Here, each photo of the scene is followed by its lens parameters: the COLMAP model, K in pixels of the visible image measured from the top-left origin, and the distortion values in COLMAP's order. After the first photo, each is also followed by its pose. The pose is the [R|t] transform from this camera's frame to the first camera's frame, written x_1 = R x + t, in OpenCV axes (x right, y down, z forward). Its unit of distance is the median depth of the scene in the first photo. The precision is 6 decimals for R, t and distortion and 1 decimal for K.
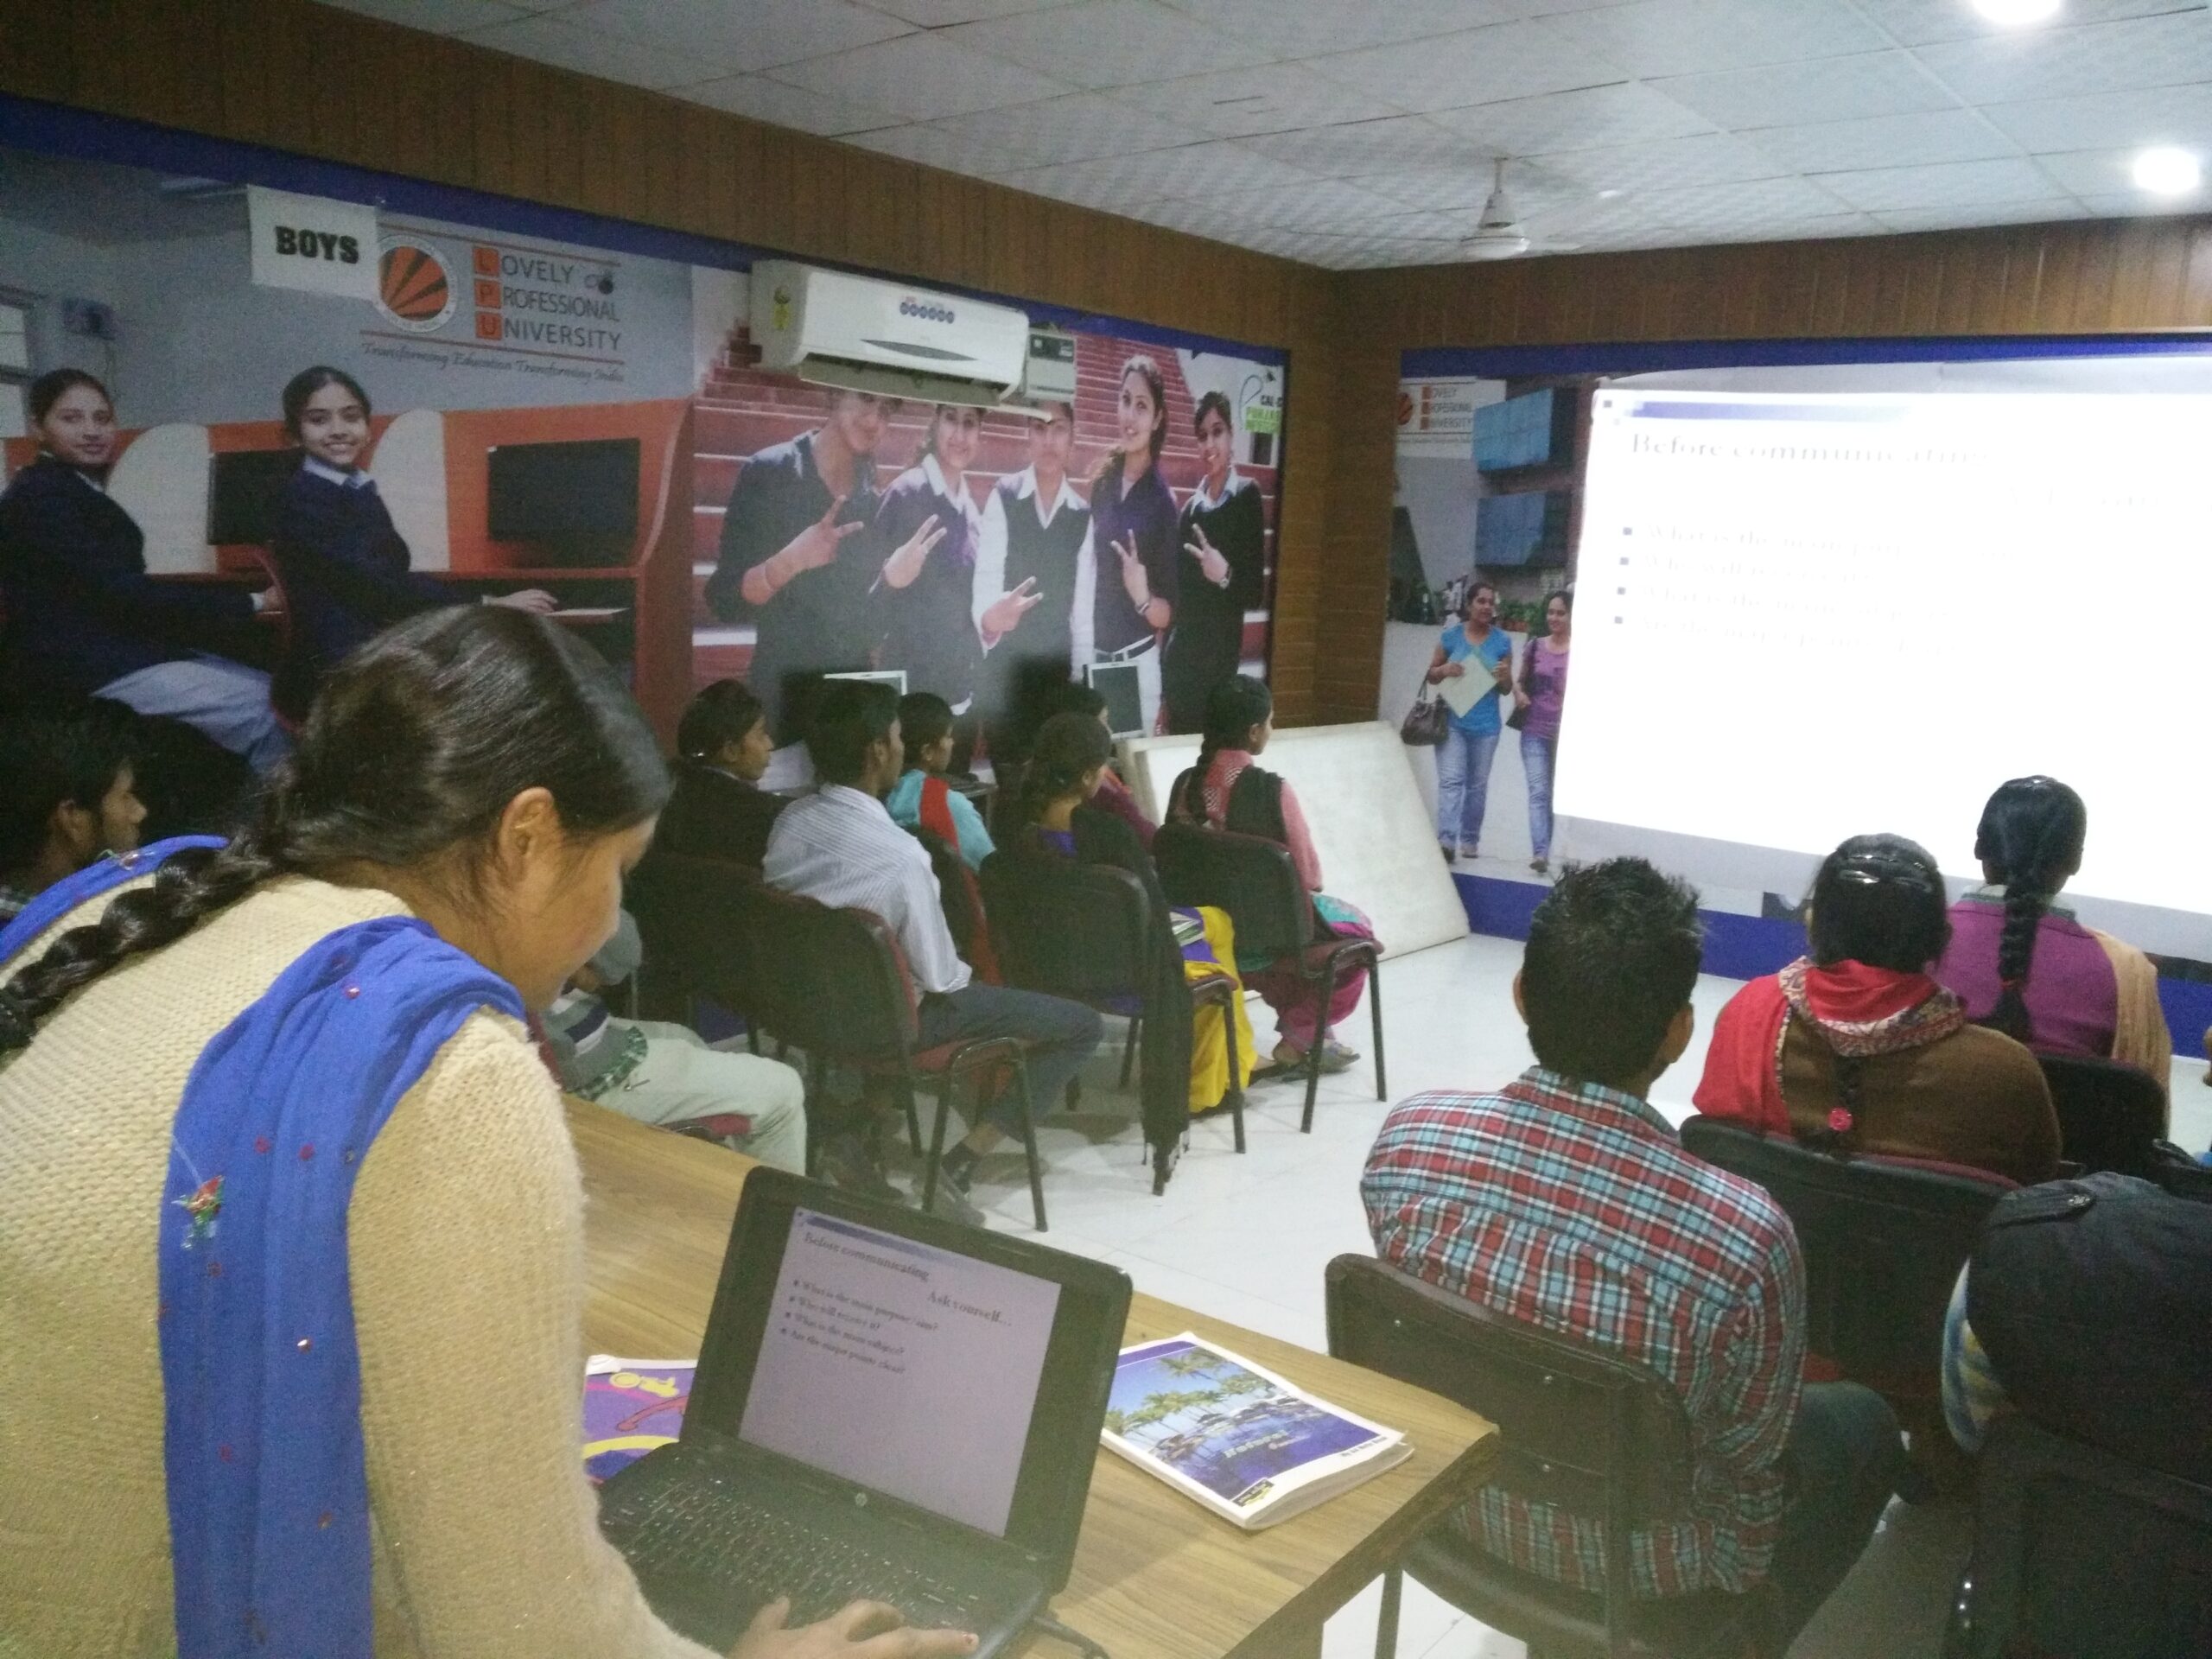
lens RADIAL K [[1751.8, 0, 1106.0], [0, 1751.8, 829.5], [0, 0, 1]] dist [0.012316, -0.005843]
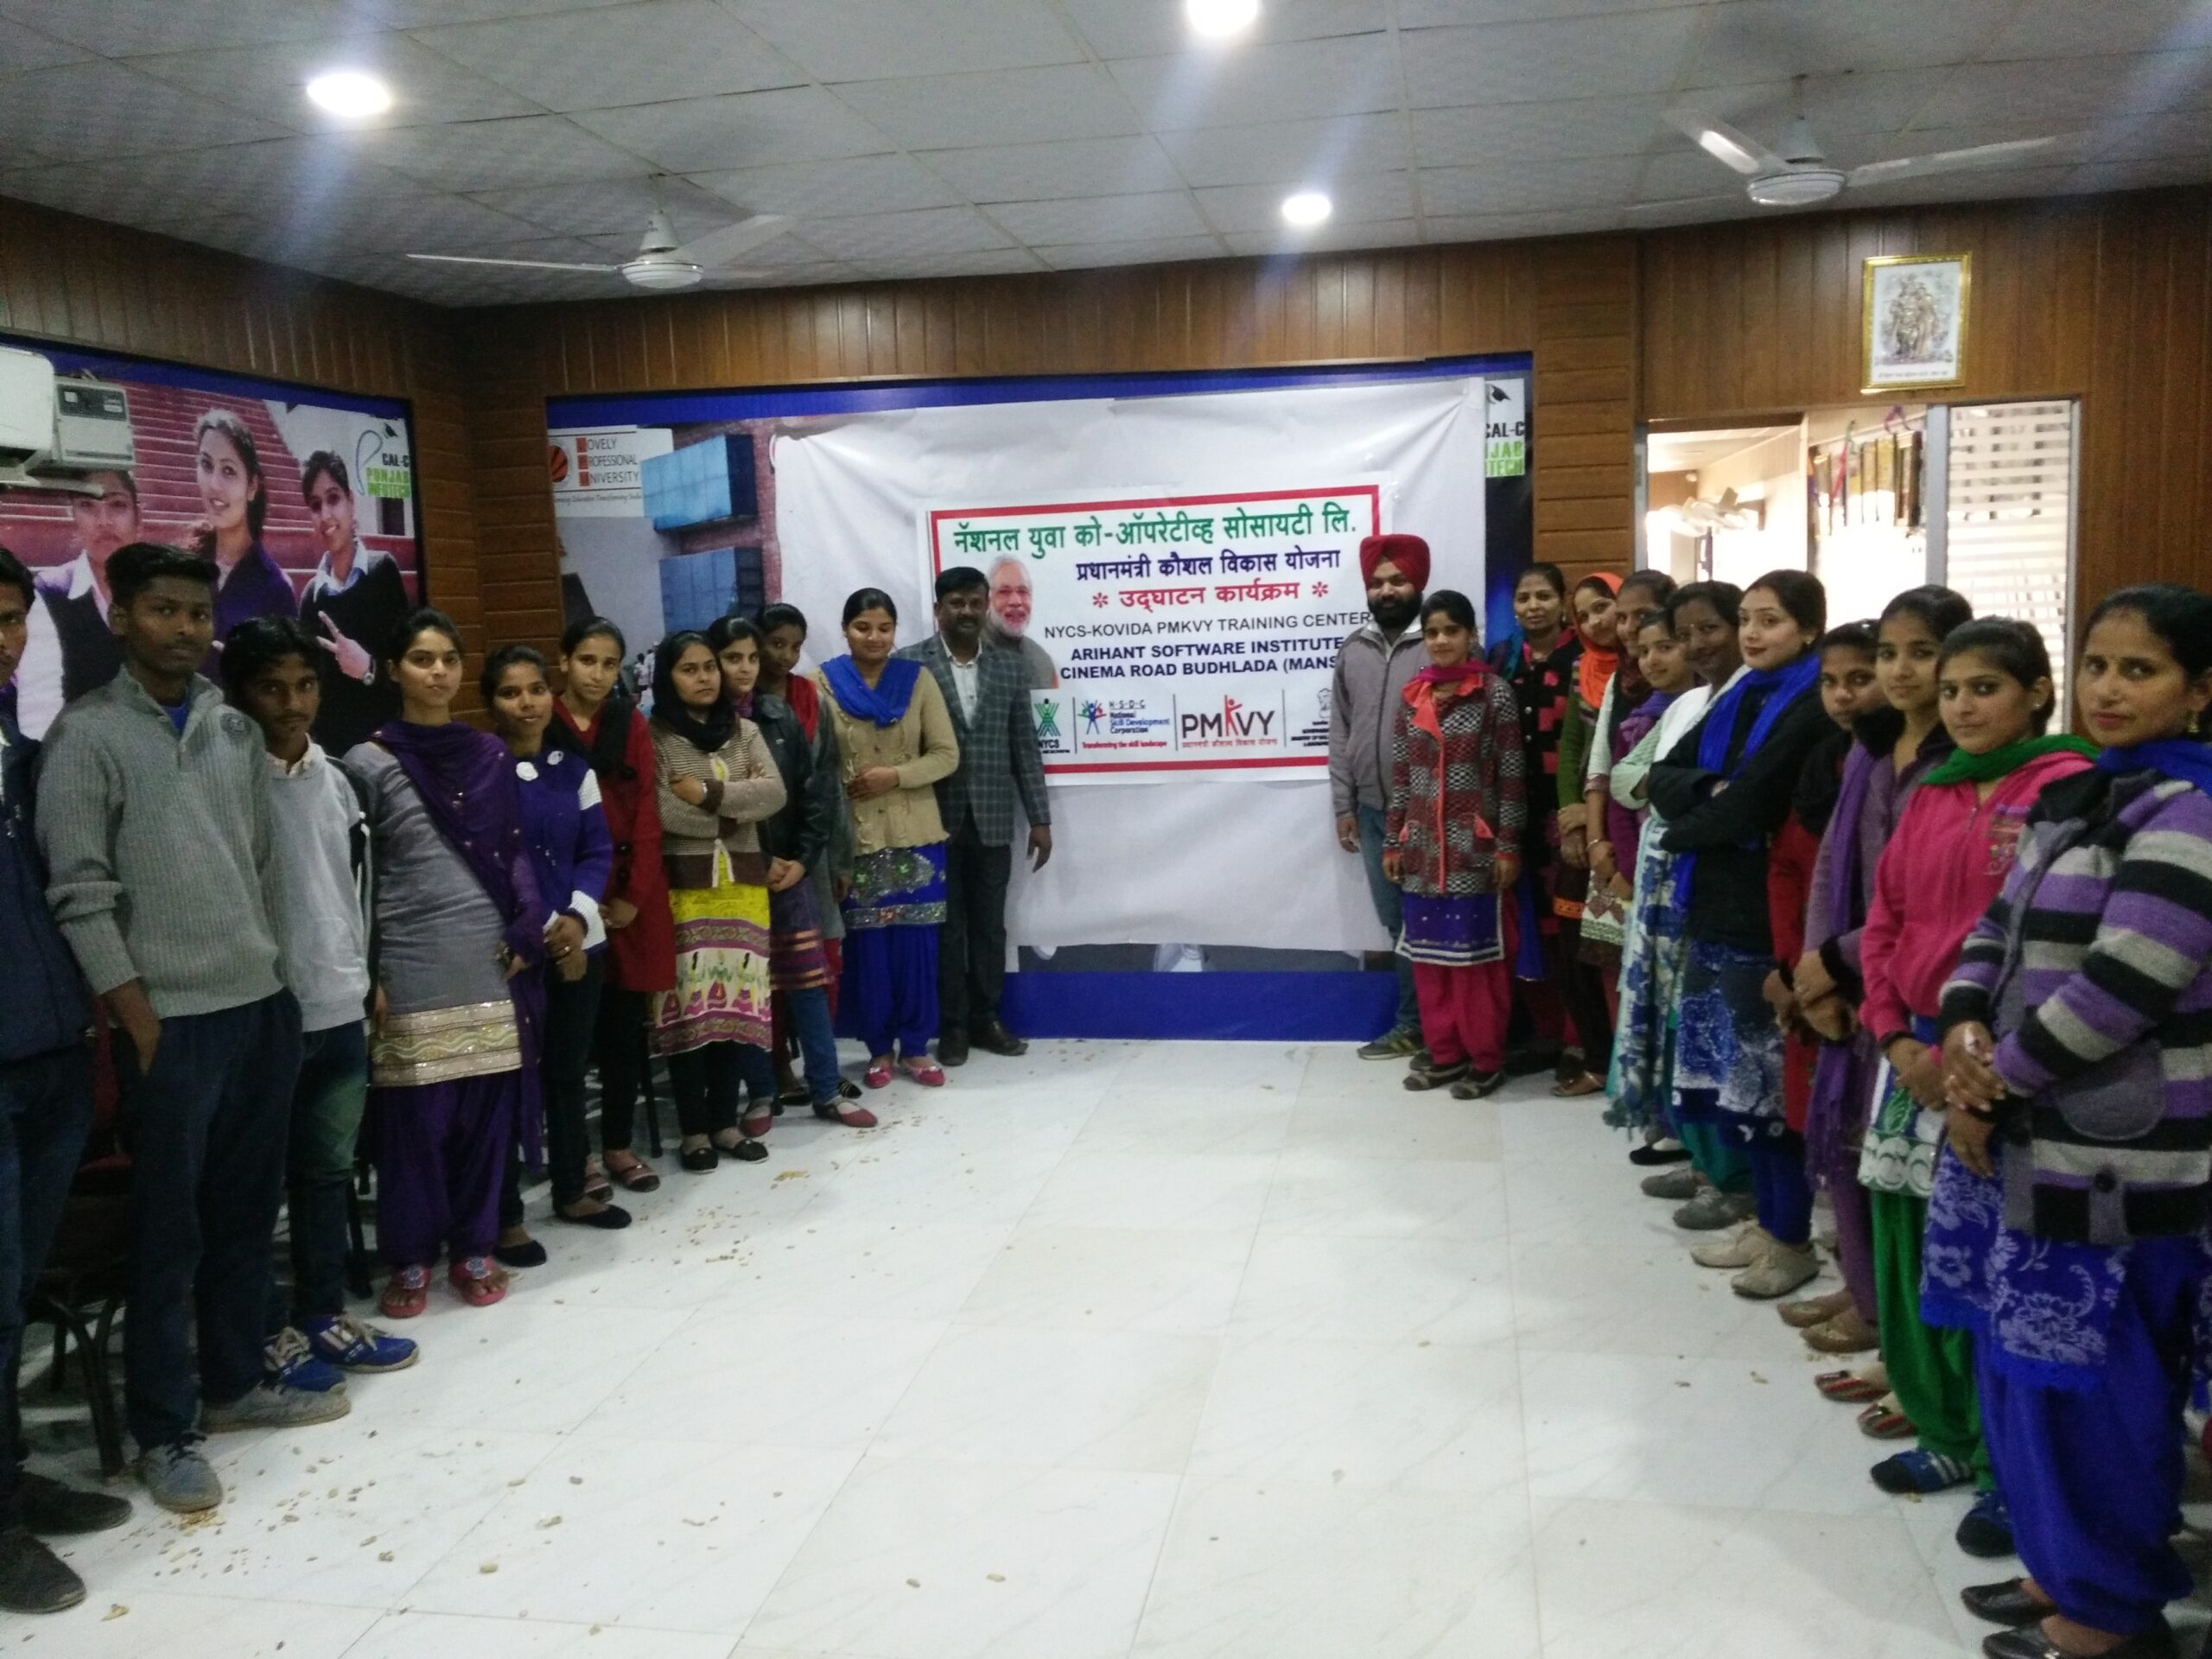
lens RADIAL K [[1751.8, 0, 1106.0], [0, 1751.8, 829.5], [0, 0, 1]] dist [0.012316, -0.005843]
pose [[0.882734, -0.131610, 0.451064, -0.009387], [0.143695, 0.989593, 0.007530, -0.026391], [-0.447361, 0.058169, 0.892460, 0.105855]]
